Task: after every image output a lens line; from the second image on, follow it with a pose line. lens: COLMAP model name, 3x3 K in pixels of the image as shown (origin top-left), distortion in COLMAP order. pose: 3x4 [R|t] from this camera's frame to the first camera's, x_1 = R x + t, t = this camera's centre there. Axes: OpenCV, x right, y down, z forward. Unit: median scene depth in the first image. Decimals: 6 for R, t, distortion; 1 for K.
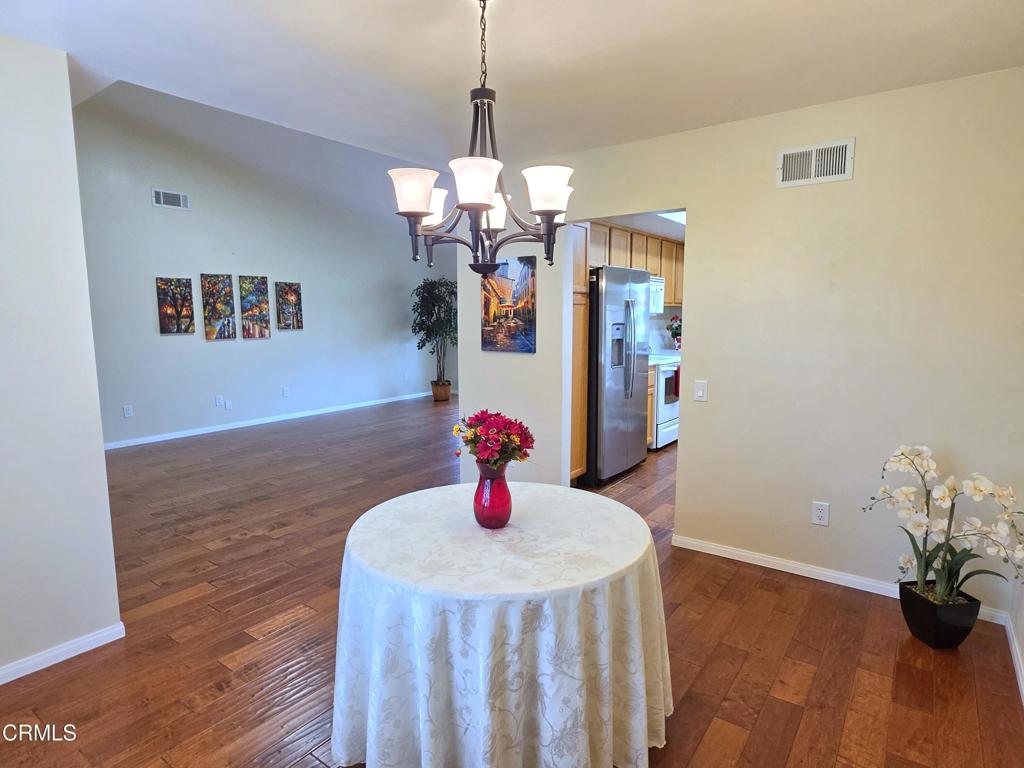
lens RADIAL K [[570.7, 0, 506.5], [0, 570.7, 385.3], [0, 0, 1]] dist [-0.006175, 0.008428]
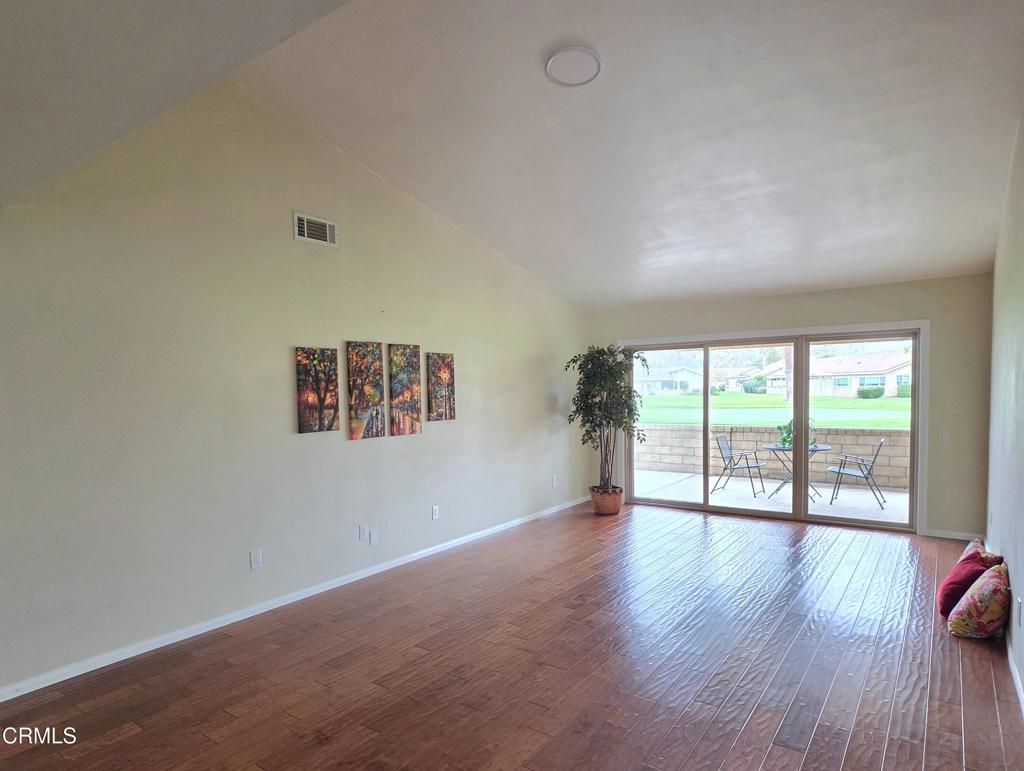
lens RADIAL K [[622.1, 0, 460.8], [0, 622.1, 423.7], [0, 0, 1]] dist [0.013160, 0.008092]
pose [[0.999441, -0.015519, -0.029604, -0.367075], [0.013420, 0.997469, -0.069832, -0.045673], [0.030612, 0.069396, 0.997119, 0.274854]]
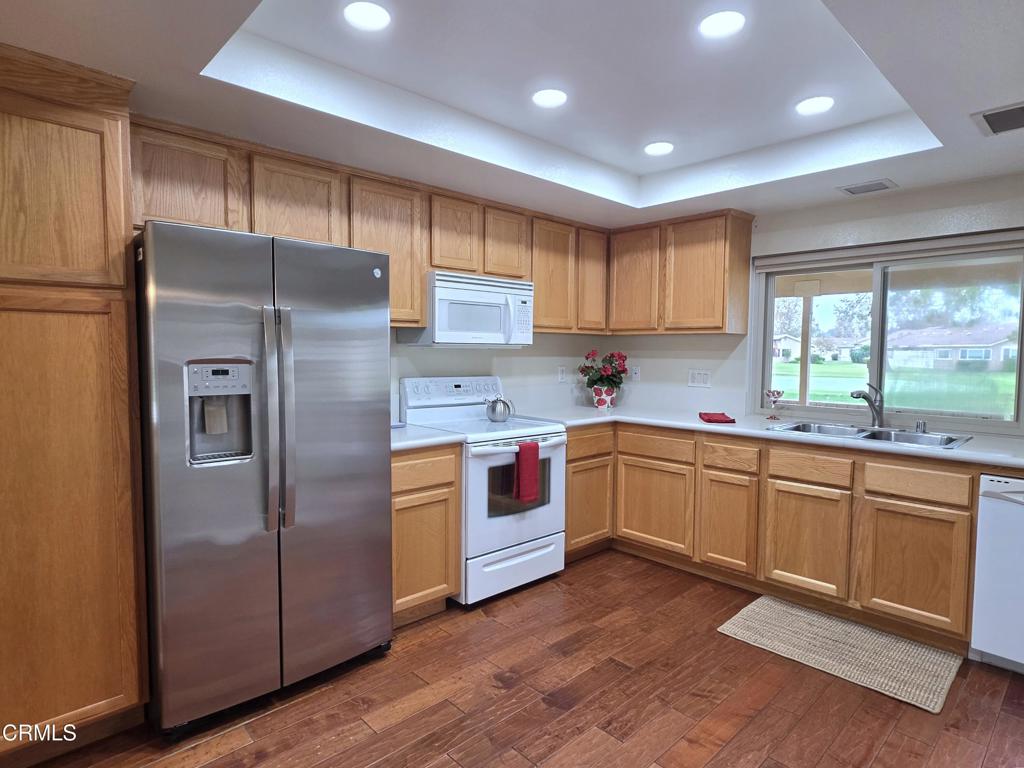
lens RADIAL K [[570.7, 0, 502.9], [0, 570.7, 385.4], [0, 0, 1]] dist [-0.006175, 0.008428]
pose [[0.981189, 0.022055, -0.191786, 0.368513], [-0.034621, 0.997450, -0.062416, -0.051095], [0.189920, 0.067882, 0.979450, 0.452342]]
